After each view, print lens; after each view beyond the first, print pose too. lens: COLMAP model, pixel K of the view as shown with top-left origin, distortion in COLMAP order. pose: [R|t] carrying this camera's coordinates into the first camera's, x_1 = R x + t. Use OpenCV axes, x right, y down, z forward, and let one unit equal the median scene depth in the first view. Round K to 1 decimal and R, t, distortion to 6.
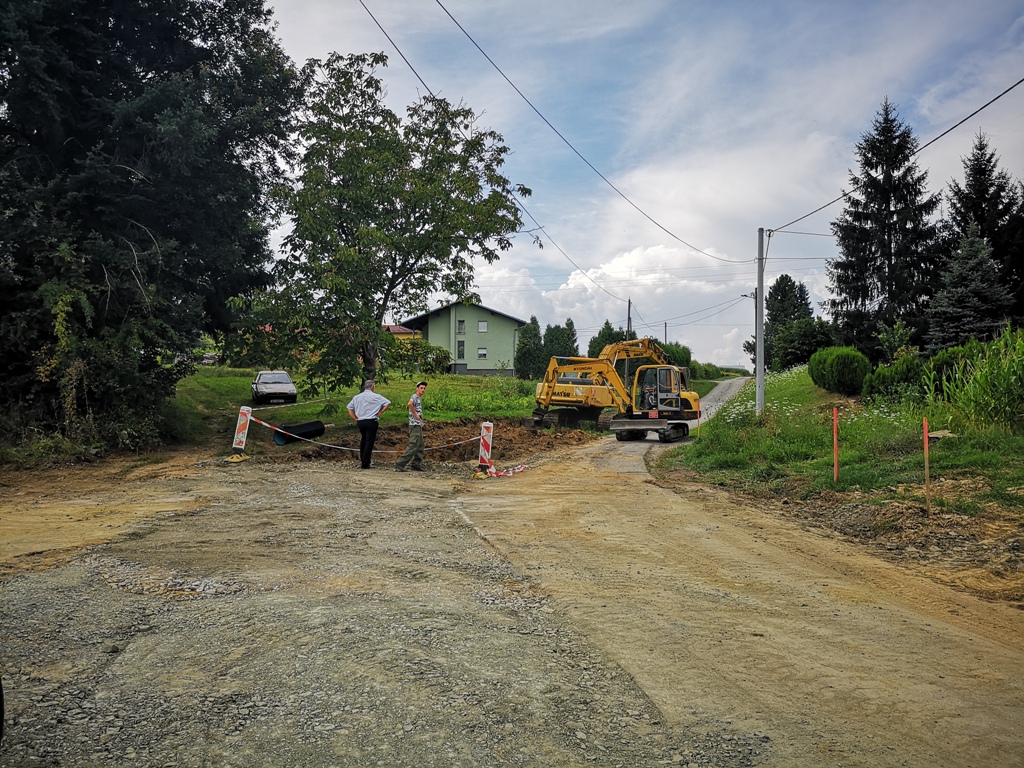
lens RADIAL K [[774.1, 0, 512.0], [0, 774.1, 384.0], [0, 0, 1]] dist [0.061701, -0.004064]
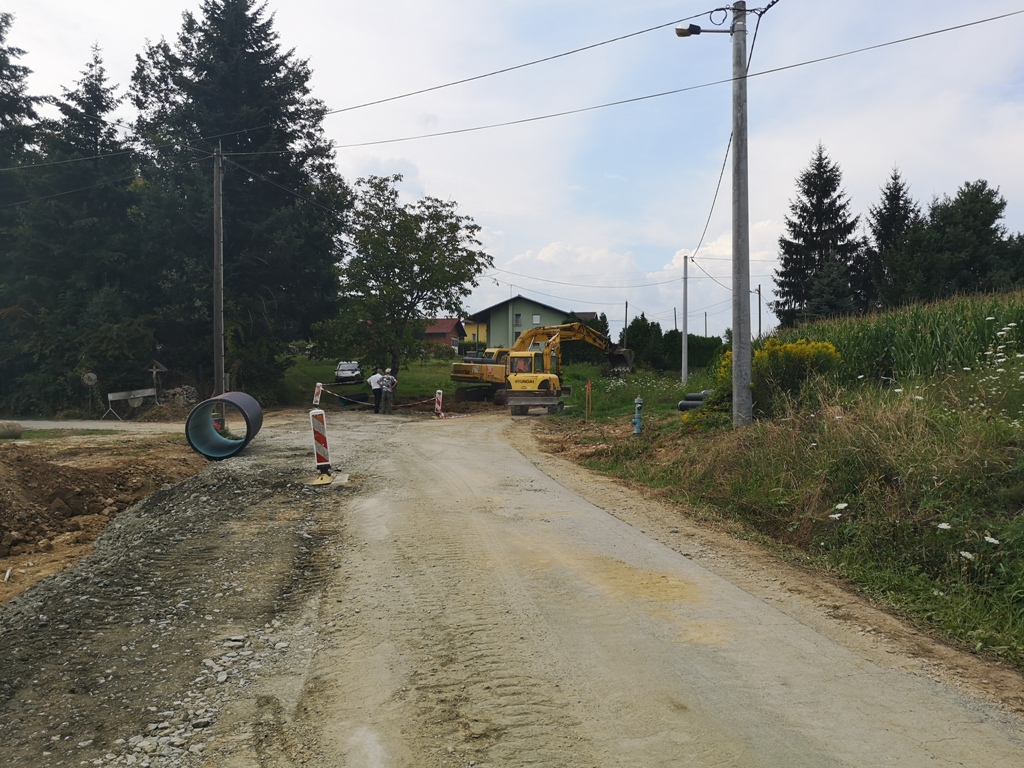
lens RADIAL K [[774.1, 0, 512.0], [0, 774.1, 384.0], [0, 0, 1]] dist [0.061701, -0.004064]
pose [[0.992618, -0.005351, -0.121167, 0.267850], [0.007767, 0.999780, 0.019475, -0.001669], [0.121037, -0.020273, 0.992441, -0.625062]]
